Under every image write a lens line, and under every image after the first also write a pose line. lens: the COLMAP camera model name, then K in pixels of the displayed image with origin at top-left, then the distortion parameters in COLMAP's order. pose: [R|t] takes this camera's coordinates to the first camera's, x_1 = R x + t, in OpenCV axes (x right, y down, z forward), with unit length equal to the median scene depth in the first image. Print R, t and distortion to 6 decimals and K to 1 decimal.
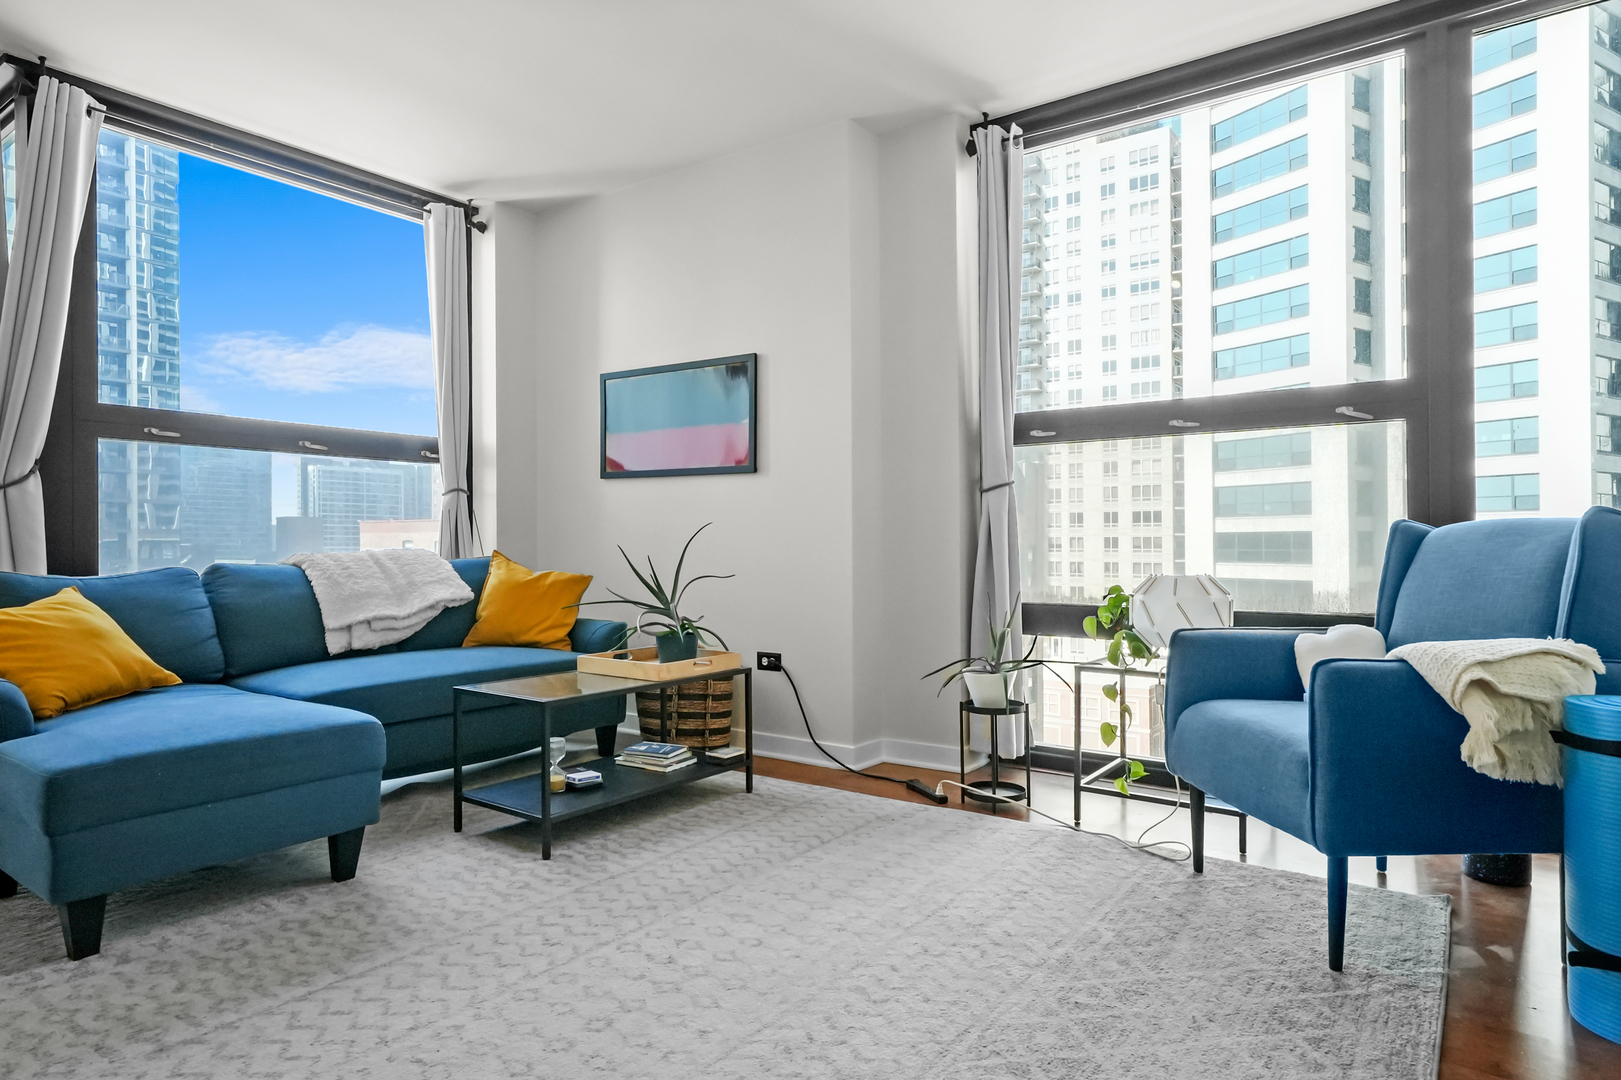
lens RADIAL K [[946.4, 0, 824.8], [0, 946.4, 546.6], [0, 0, 1]] dist [0.010563, 0.000300]
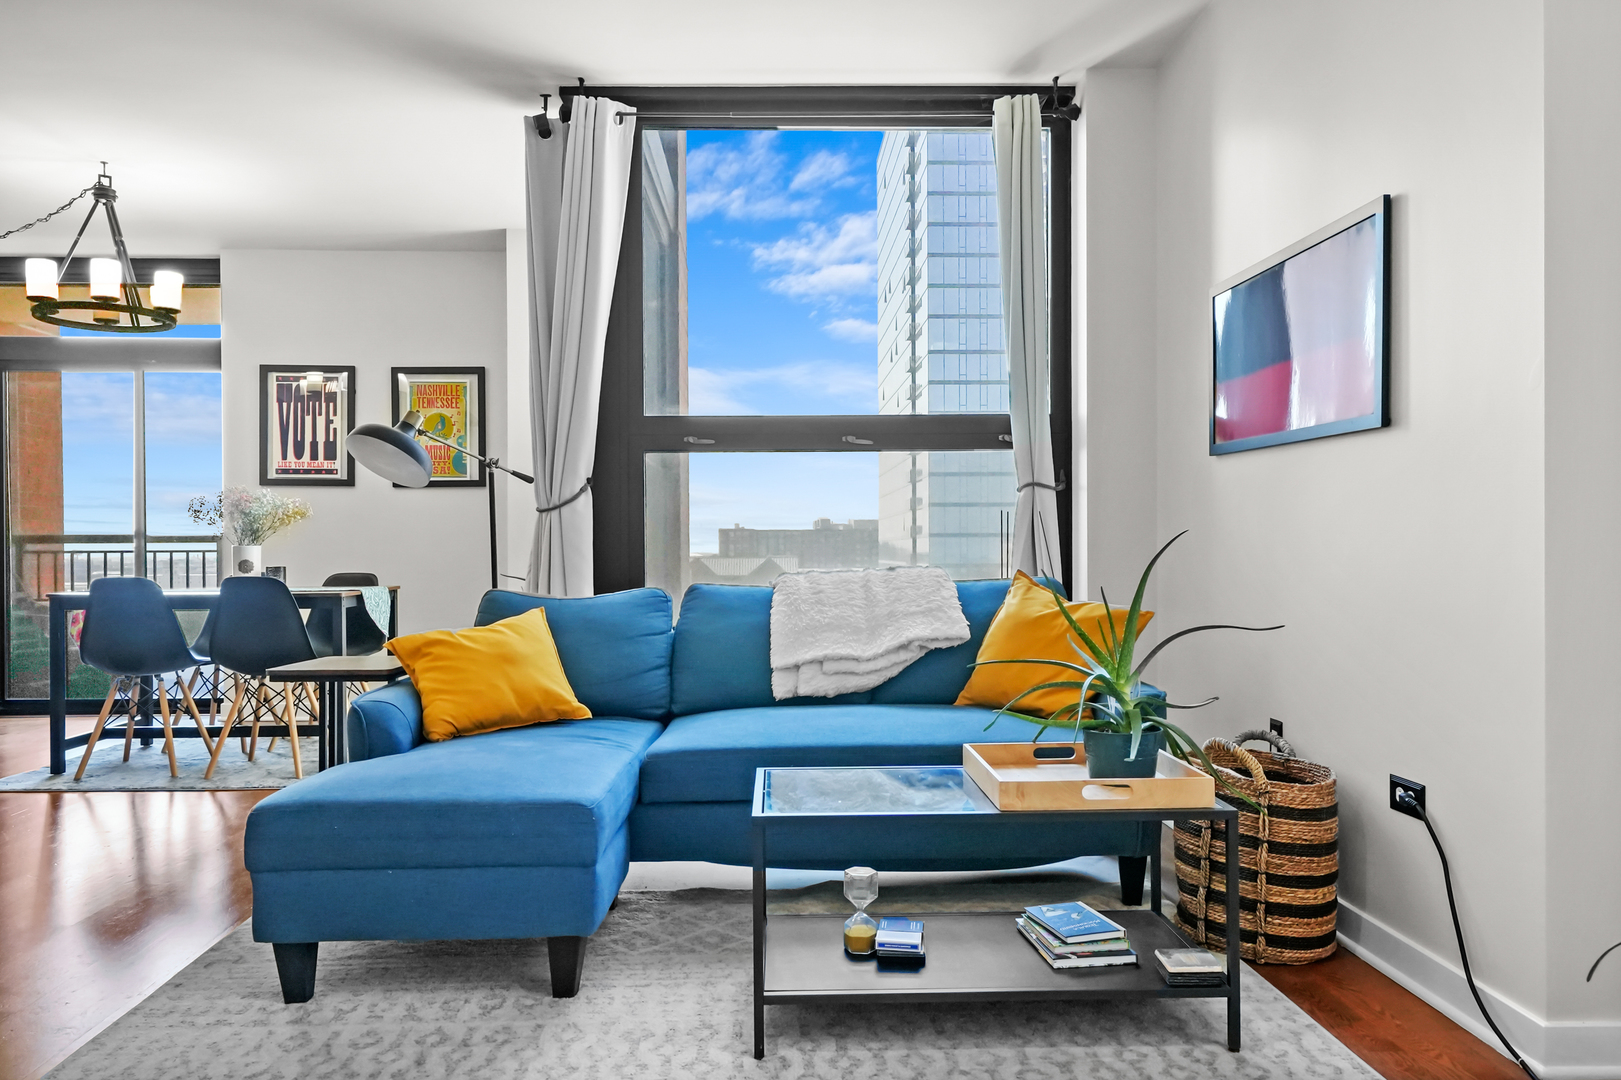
lens RADIAL K [[1151.0, 0, 796.5], [0, 1151.0, 554.2], [0, 0, 1]] dist [0.015361, -0.001756]
pose [[0.604408, 0.004230, -0.796663, 0.300607], [0.003802, 0.999959, 0.008193, -0.020118], [0.796666, -0.007981, 0.604368, 0.458075]]
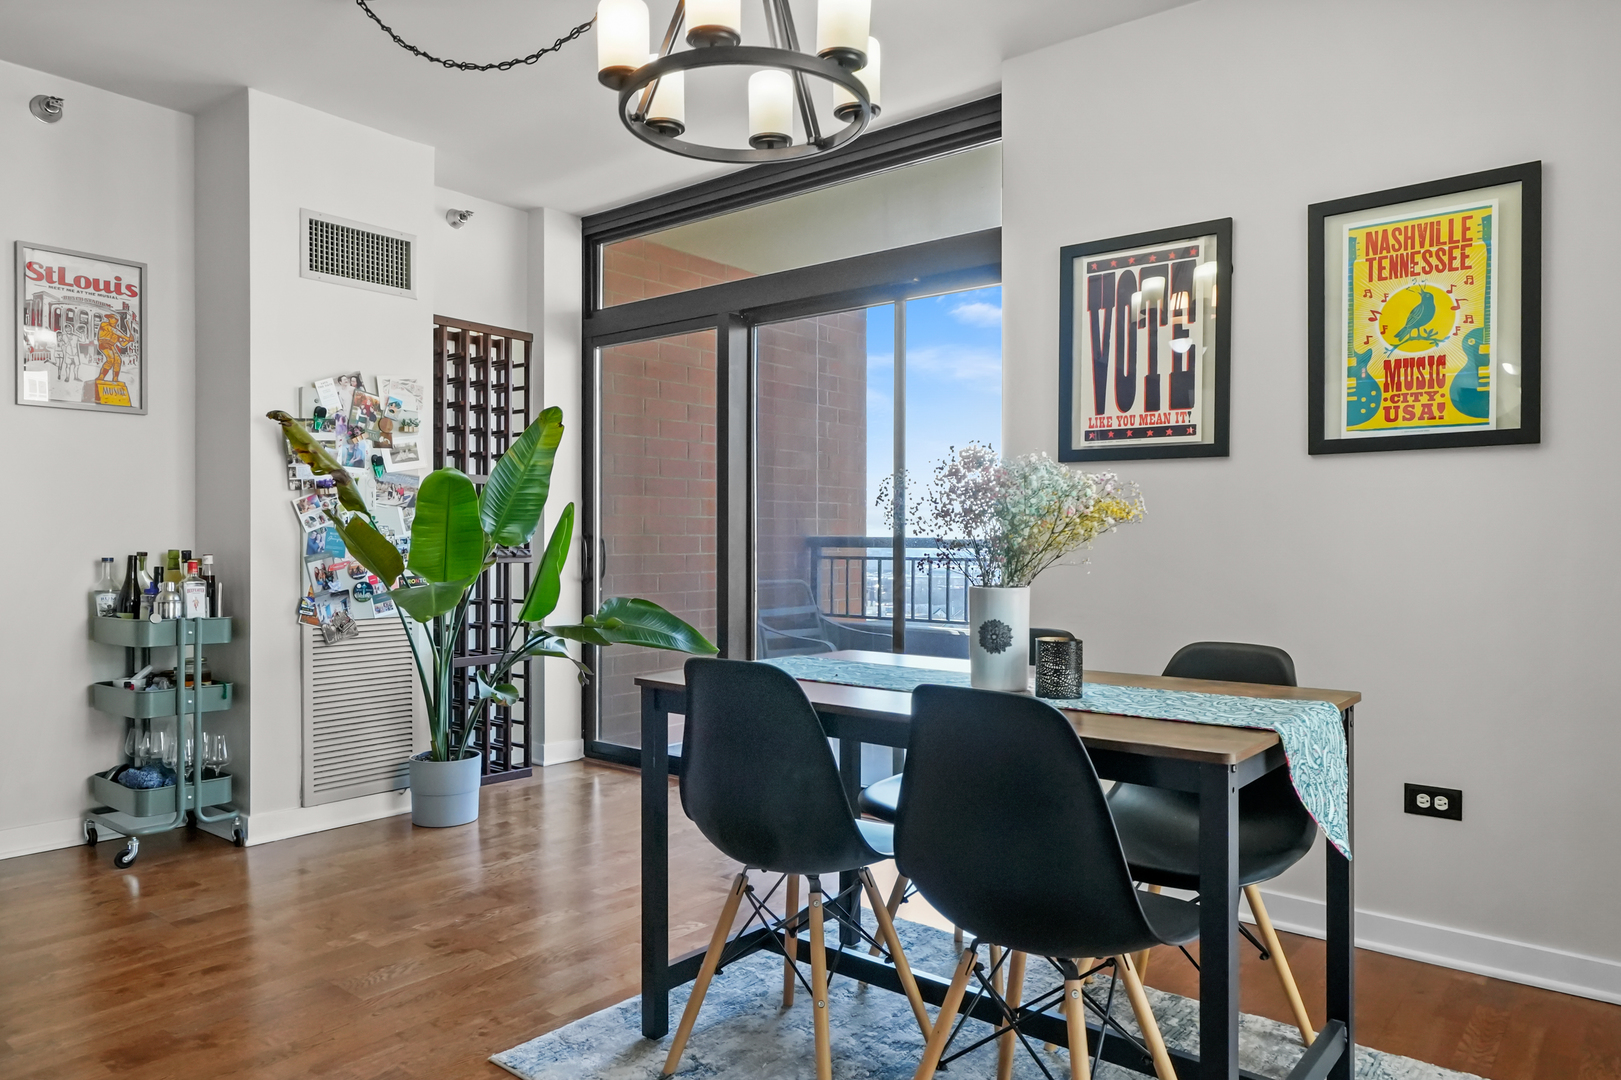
lens RADIAL K [[1062.0, 0, 808.0], [0, 1062.0, 549.6], [0, 0, 1]] dist [-0.005694, -0.000189]
pose [[-0.060052, 0.005713, -0.998179, -0.785386], [-0.001784, 0.999981, 0.005830, -0.047232], [0.998194, 0.002131, -0.060041, 0.739931]]
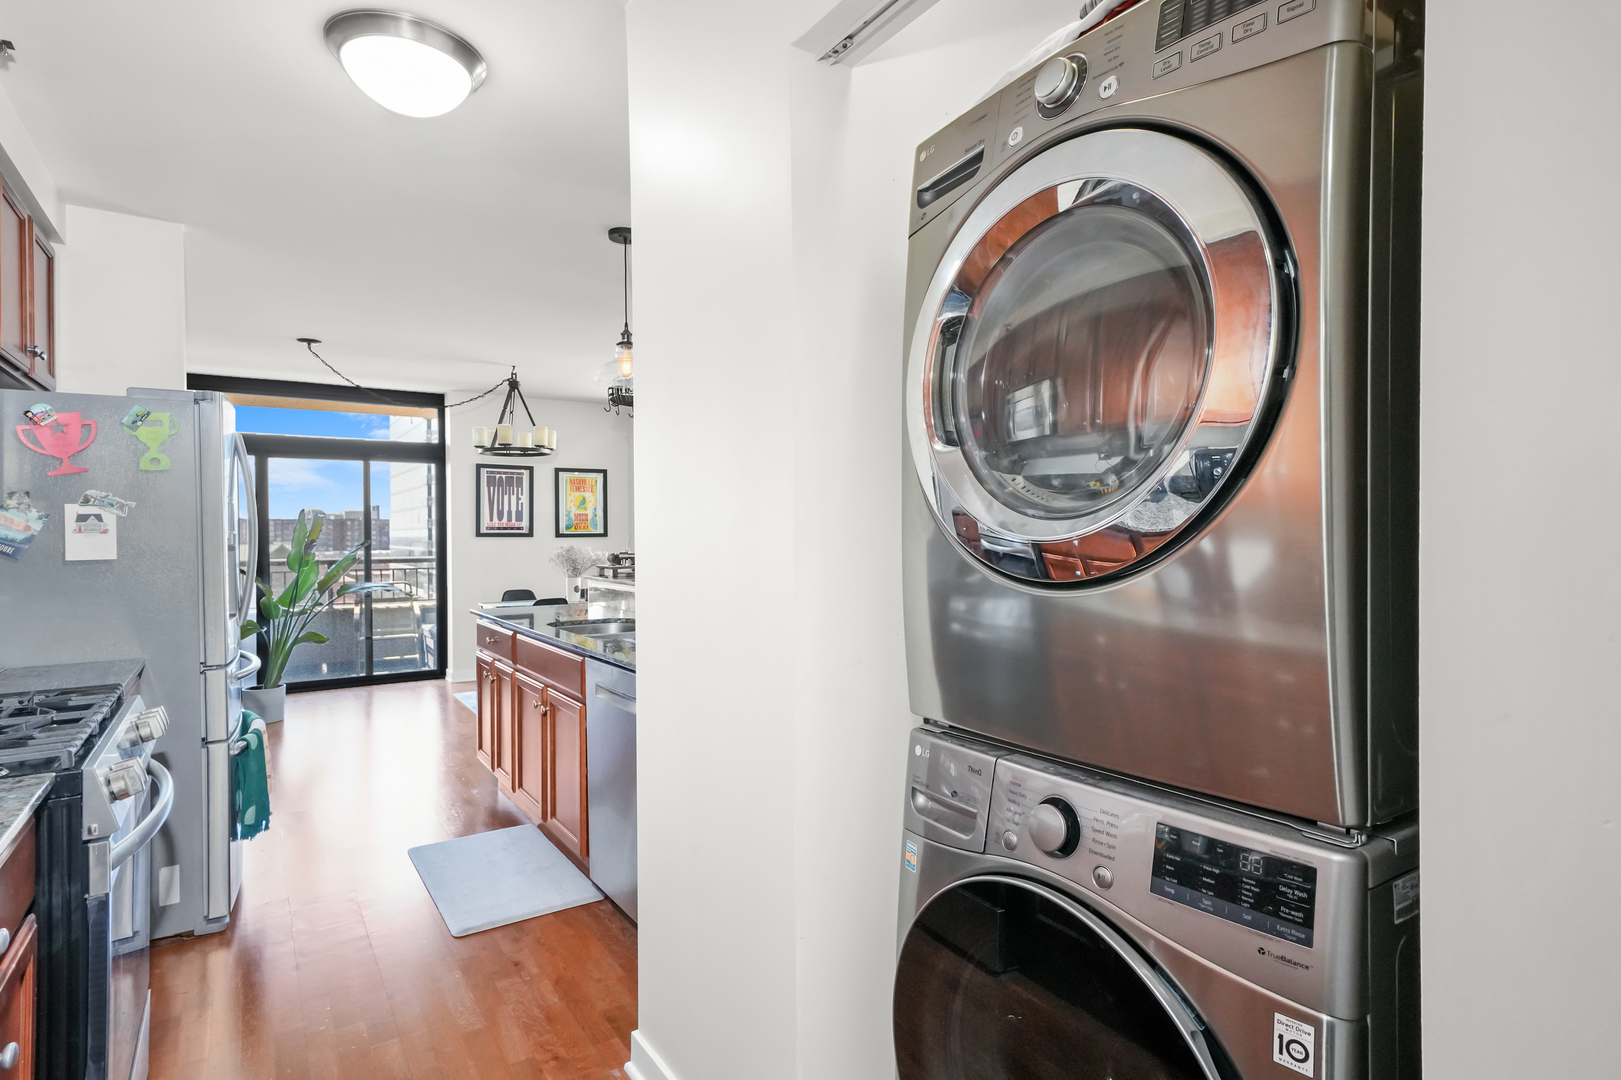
lens RADIAL K [[840.8, 0, 812.7], [0, 840.8, 544.4], [0, 0, 1]] dist [0.015773, 0.000212]
pose [[0.938332, 0.004543, -0.345705, -0.123599], [0.001990, 0.999826, 0.018541, -0.144348], [0.345729, -0.018086, 0.938160, -0.949604]]
